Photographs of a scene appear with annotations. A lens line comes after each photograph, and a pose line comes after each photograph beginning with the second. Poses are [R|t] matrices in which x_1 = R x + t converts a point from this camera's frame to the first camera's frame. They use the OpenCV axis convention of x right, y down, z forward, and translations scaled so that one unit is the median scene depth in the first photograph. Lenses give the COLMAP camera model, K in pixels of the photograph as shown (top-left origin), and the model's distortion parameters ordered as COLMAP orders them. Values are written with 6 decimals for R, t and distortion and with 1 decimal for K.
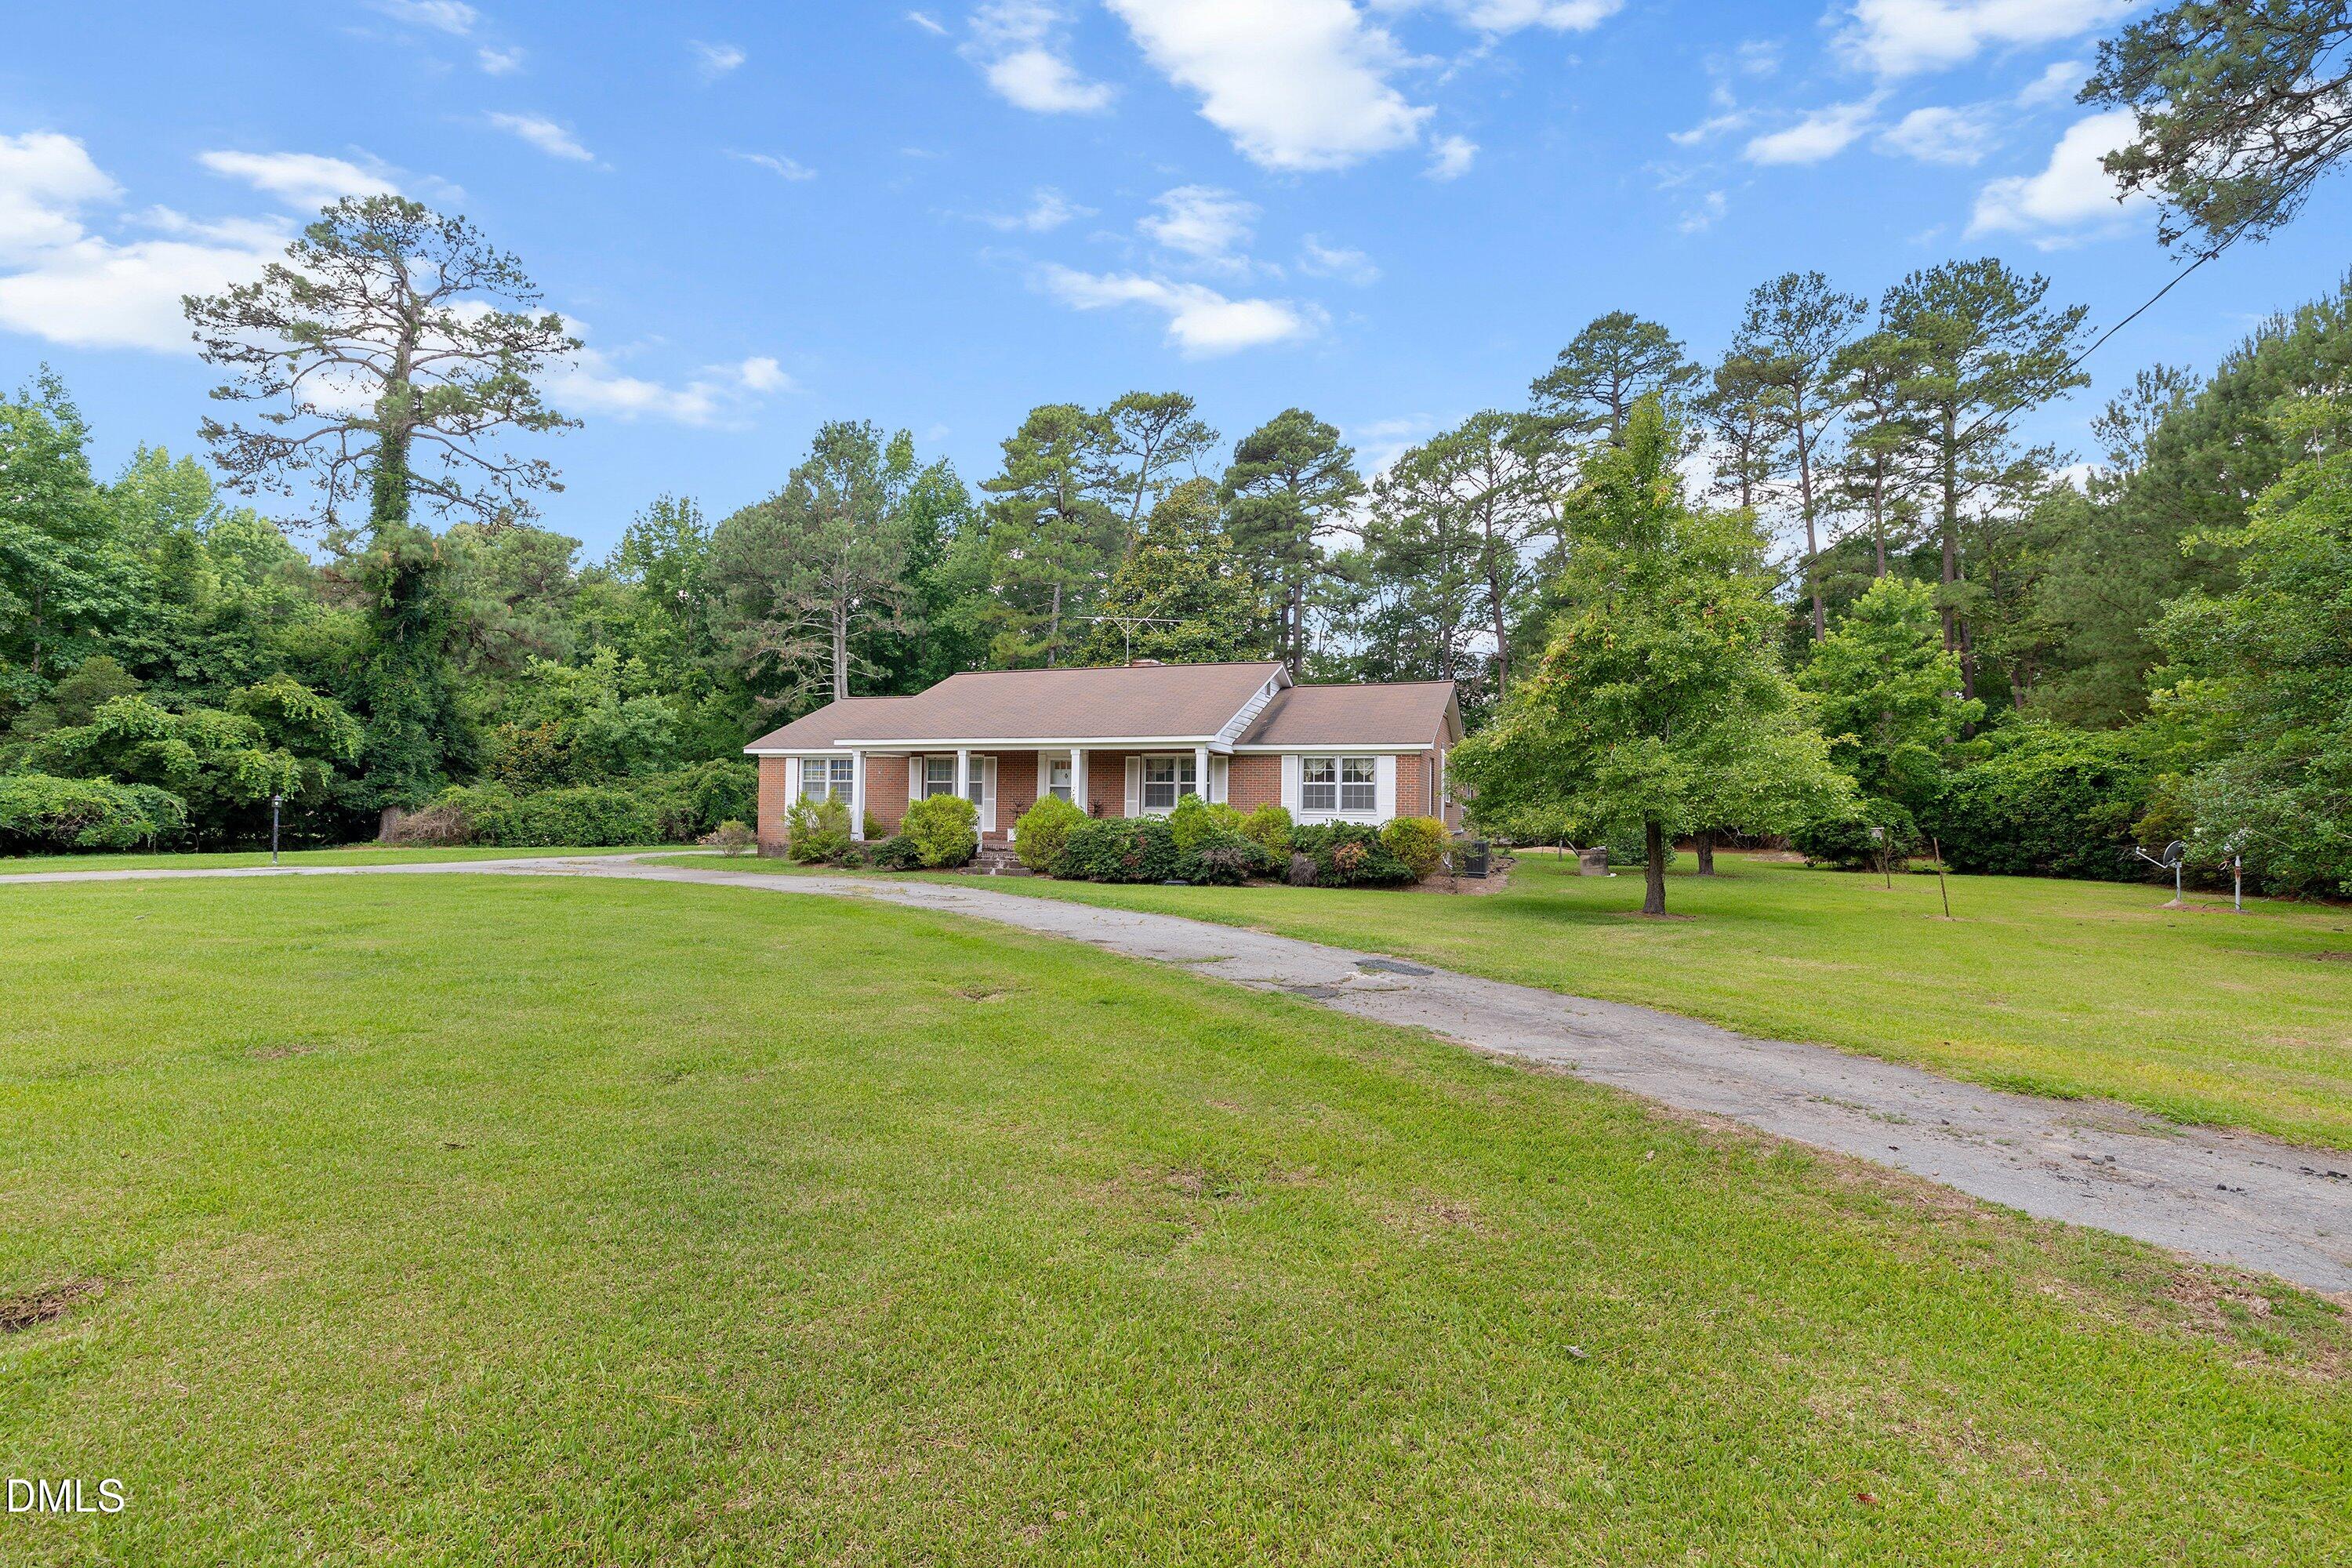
lens RADIAL K [[1044.2, 0, 1184.2], [0, 1044.2, 837.9], [0, 0, 1]] dist [0.001187, 0.000344]
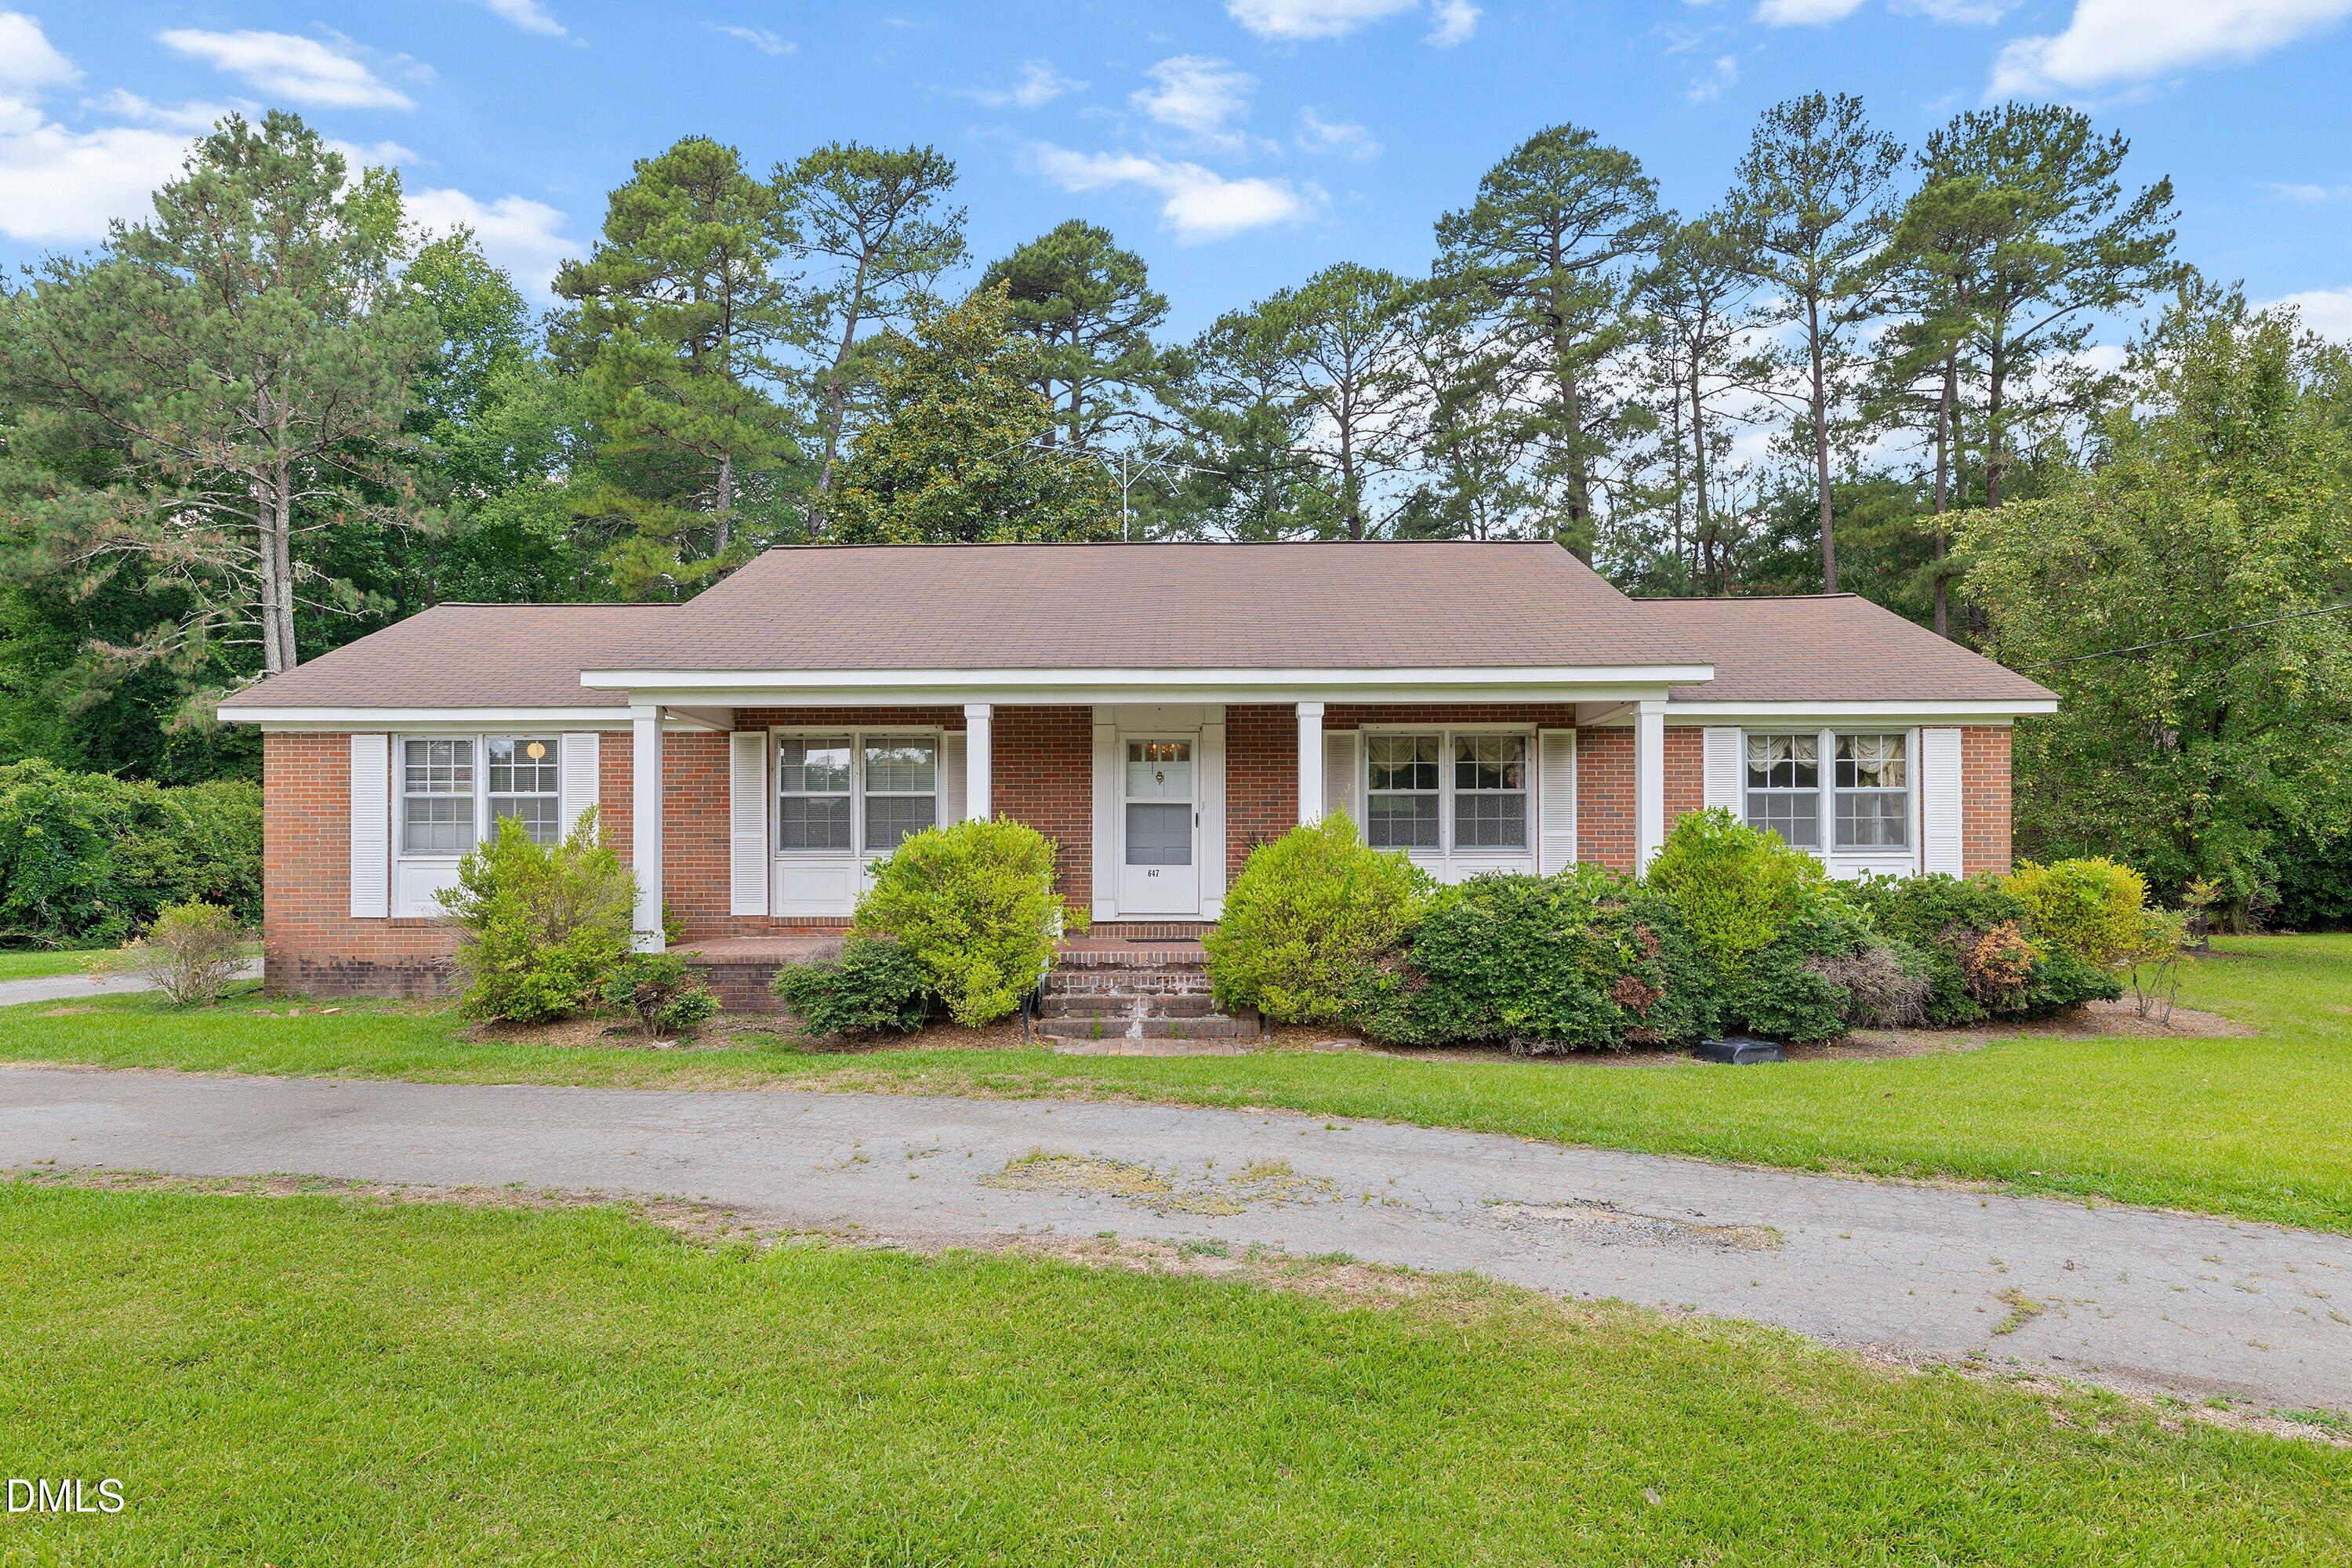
lens RADIAL K [[1311.5, 0, 1152.4], [0, 1311.5, 903.8], [0, 0, 1]] dist [-0.000645, -0.000207]
pose [[0.944249, -0.031258, 0.327745, -0.146584], [0.025928, 0.999451, 0.020620, -0.009728], [-0.328209, -0.010973, 0.944541, 0.252258]]
